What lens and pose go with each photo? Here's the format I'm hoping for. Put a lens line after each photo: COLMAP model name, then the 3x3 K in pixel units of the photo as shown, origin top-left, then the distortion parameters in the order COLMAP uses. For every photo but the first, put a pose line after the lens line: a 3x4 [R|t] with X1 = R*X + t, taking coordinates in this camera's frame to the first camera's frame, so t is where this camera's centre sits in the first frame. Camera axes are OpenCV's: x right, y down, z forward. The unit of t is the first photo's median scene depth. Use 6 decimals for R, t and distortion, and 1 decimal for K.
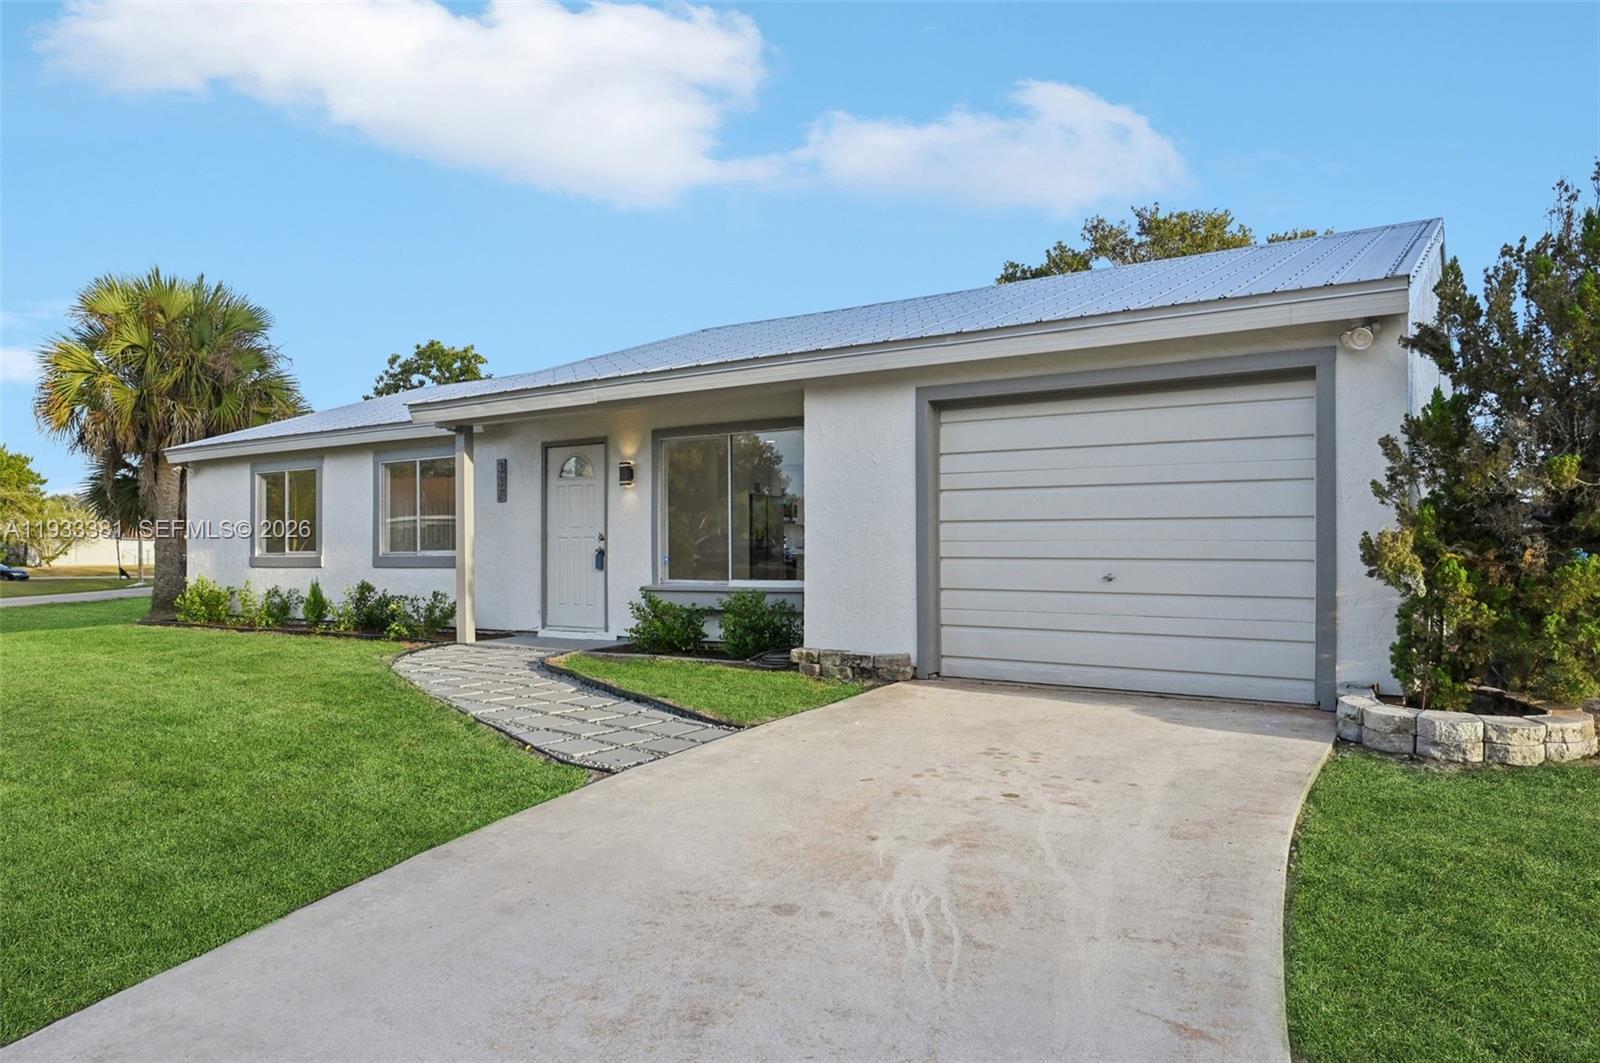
lens RADIAL K [[1042.4, 0, 800.0], [0, 1042.4, 531.5], [0, 0, 1]] dist [-0.010442, -0.002325]
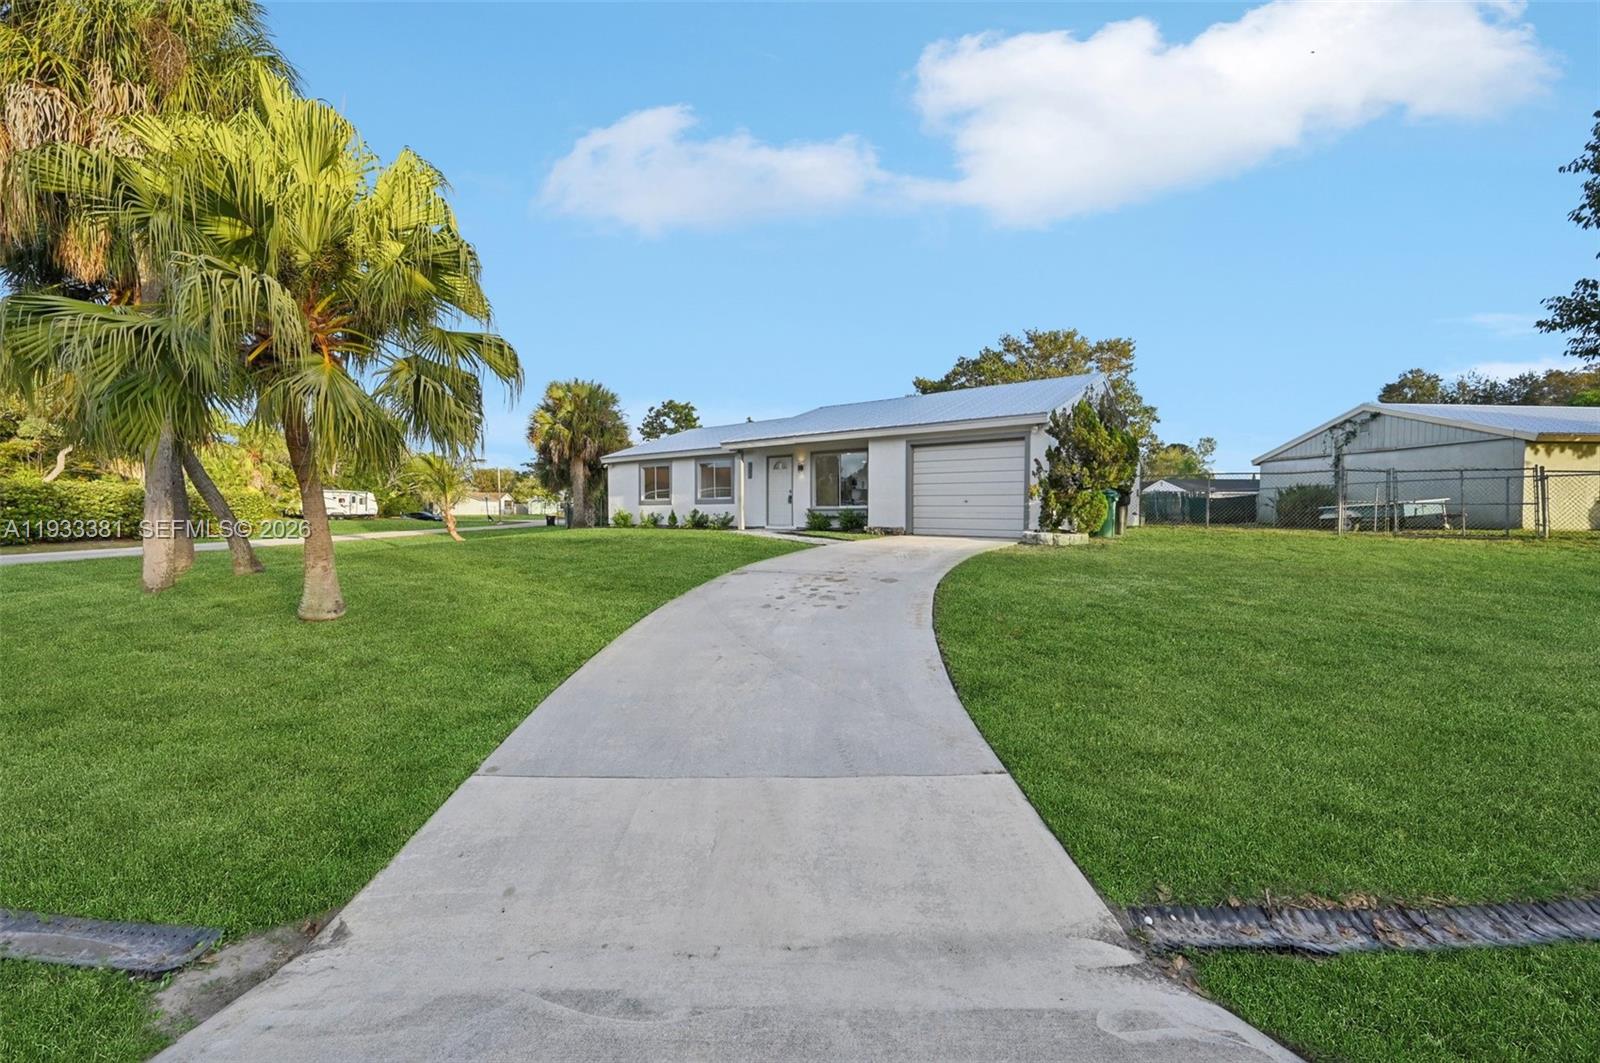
lens RADIAL K [[632.7, 0, 781.9], [0, 632.7, 531.9], [0, 0, 1]] dist [-0.000089, -0.000163]
pose [[0.995305, 0.005214, -0.096645, -0.051474], [-0.000047, 0.998574, 0.053391, 0.023303], [0.096785, -0.053135, 0.993886, -0.653561]]
